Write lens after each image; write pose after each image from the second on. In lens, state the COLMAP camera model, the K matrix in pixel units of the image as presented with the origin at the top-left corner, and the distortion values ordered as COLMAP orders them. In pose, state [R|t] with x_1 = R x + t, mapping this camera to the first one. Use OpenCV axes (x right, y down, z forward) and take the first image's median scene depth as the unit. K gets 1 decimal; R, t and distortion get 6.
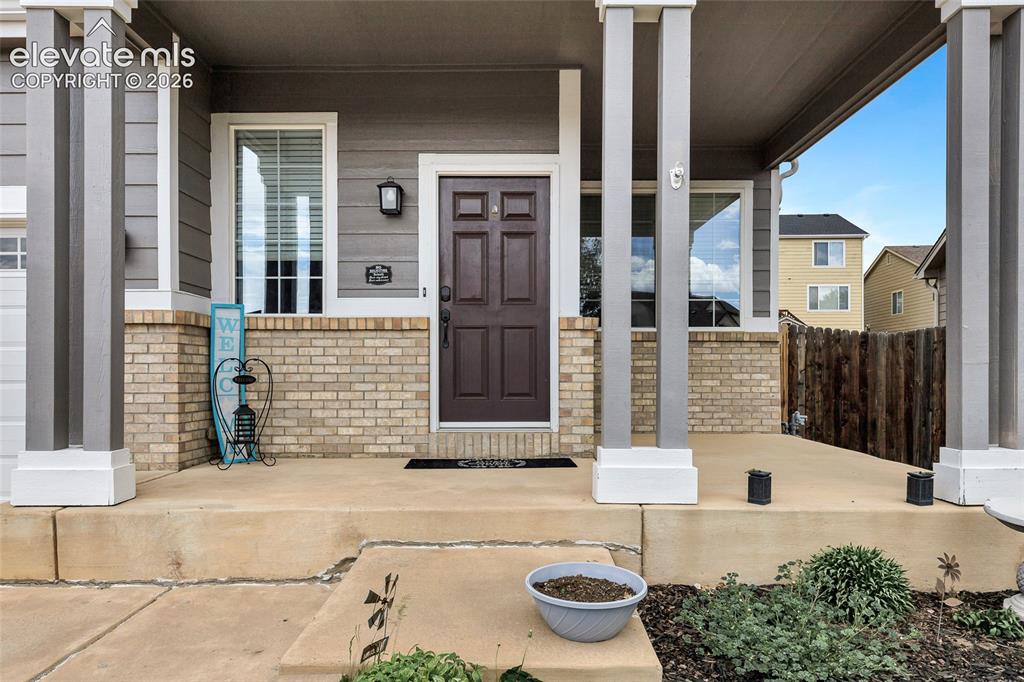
lens RADIAL K [[631.0, 0, 508.1], [0, 631.0, 371.3], [0, 0, 1]] dist [0.002157, 0.000075]
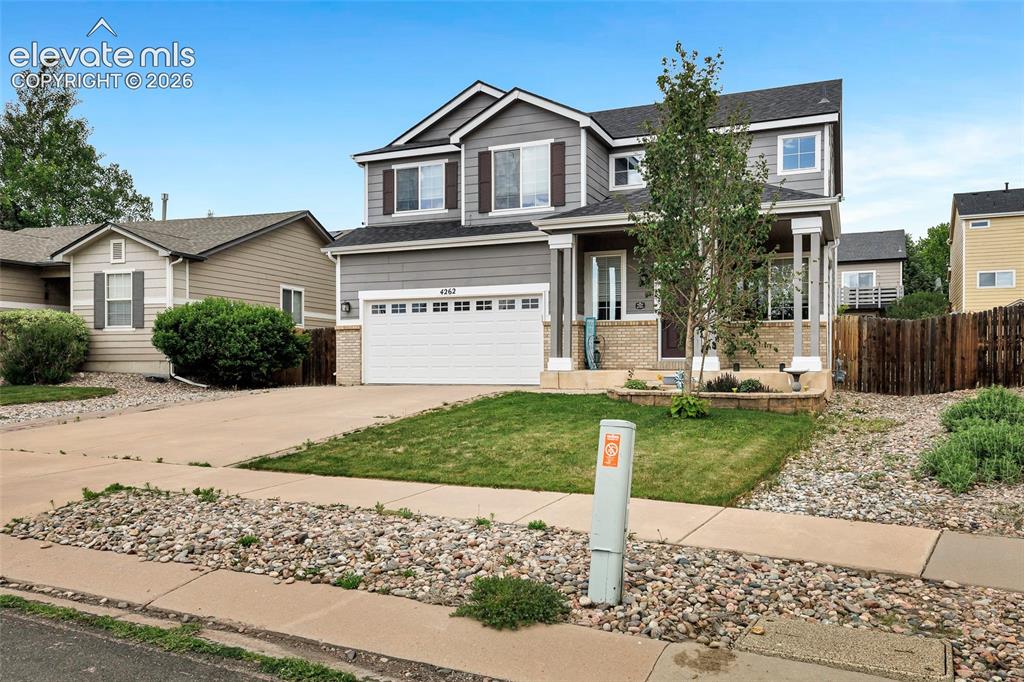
lens RADIAL K [[675.5, 0, 512.9], [0, 675.5, 346.9], [0, 0, 1]] dist [0.004293, 0.000509]
pose [[0.910561, -0.003508, -0.413360, 0.527431], [-0.001225, 0.999937, -0.011184, 0.066451], [0.413373, 0.010690, 0.910499, -1.992866]]
